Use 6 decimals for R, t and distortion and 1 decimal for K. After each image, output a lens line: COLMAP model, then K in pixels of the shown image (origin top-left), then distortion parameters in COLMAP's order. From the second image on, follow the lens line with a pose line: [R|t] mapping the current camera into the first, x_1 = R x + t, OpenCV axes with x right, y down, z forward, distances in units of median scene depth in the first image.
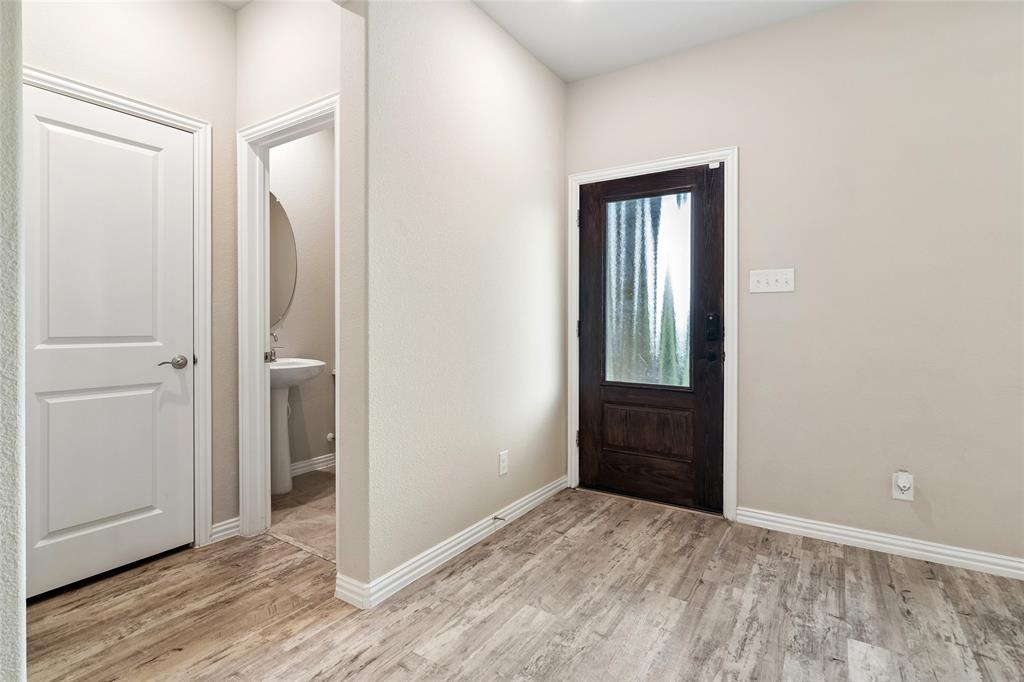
lens RADIAL K [[495.3, 0, 512.9], [0, 495.3, 323.6], [0, 0, 1]] dist [-0.004270, 0.002845]
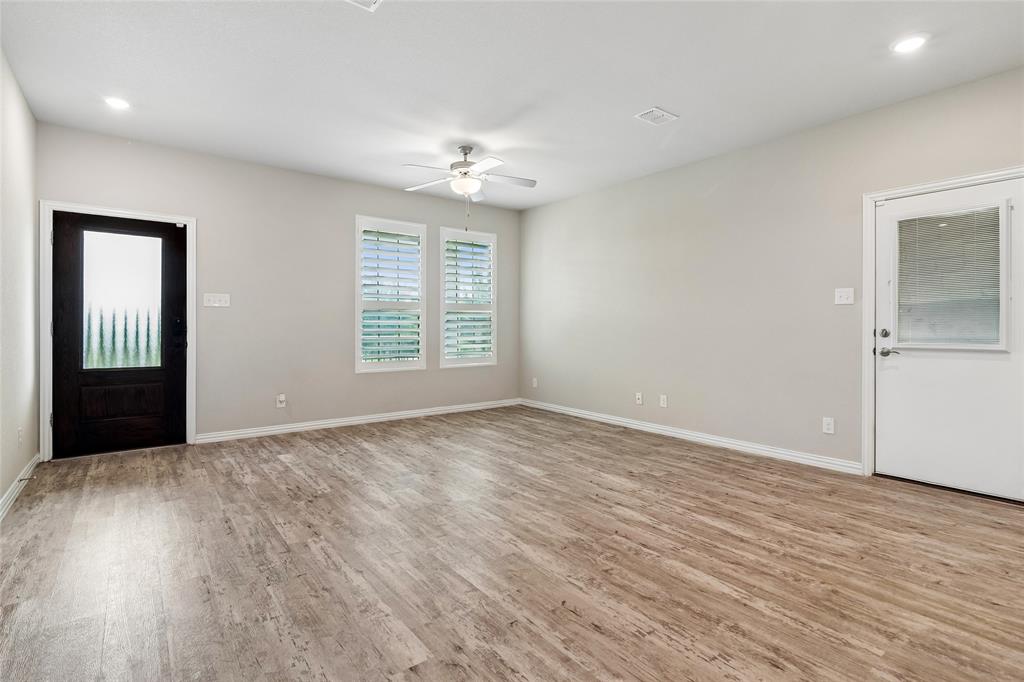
lens RADIAL K [[495.3, 0, 521.8], [0, 495.3, 324.3], [0, 0, 1]] dist [-0.004270, 0.002845]
pose [[0.316202, -0.000876, 0.948692, -0.731782], [-0.001076, 0.999999, 0.001282, -0.004353], [-0.948691, -0.001427, 0.316200, -0.530353]]
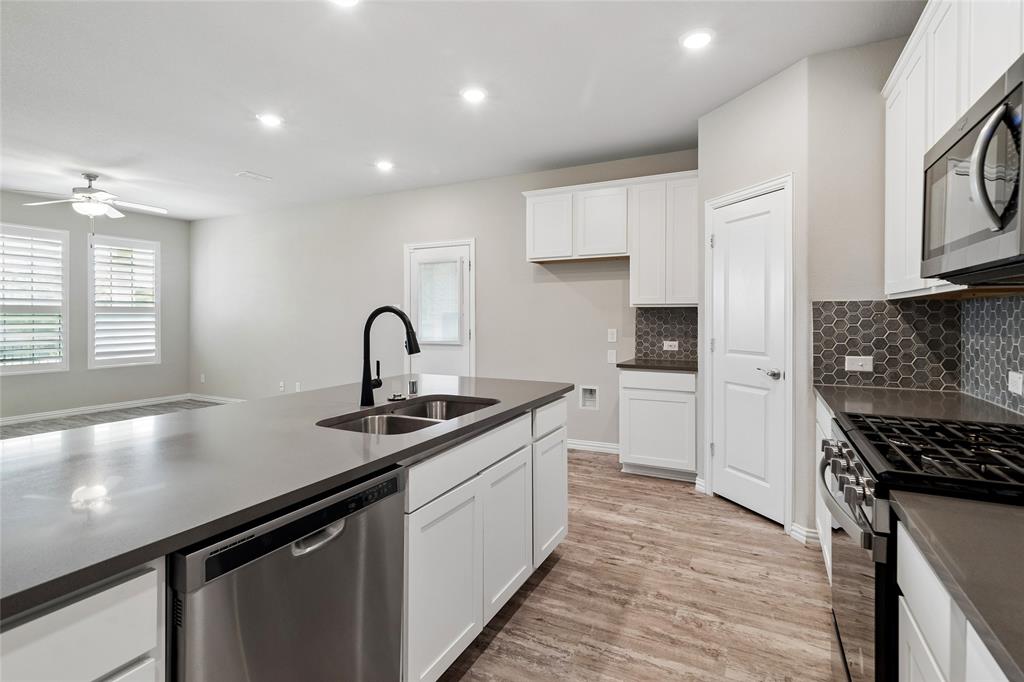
lens RADIAL K [[495.3, 0, 518.2], [0, 495.3, 321.9], [0, 0, 1]] dist [-0.004270, 0.002845]
pose [[-0.116623, -0.011266, 0.993112, -1.243930], [-0.002121, 0.999936, 0.011094, -0.053174], [-0.993174, -0.000812, -0.116640, -1.175729]]
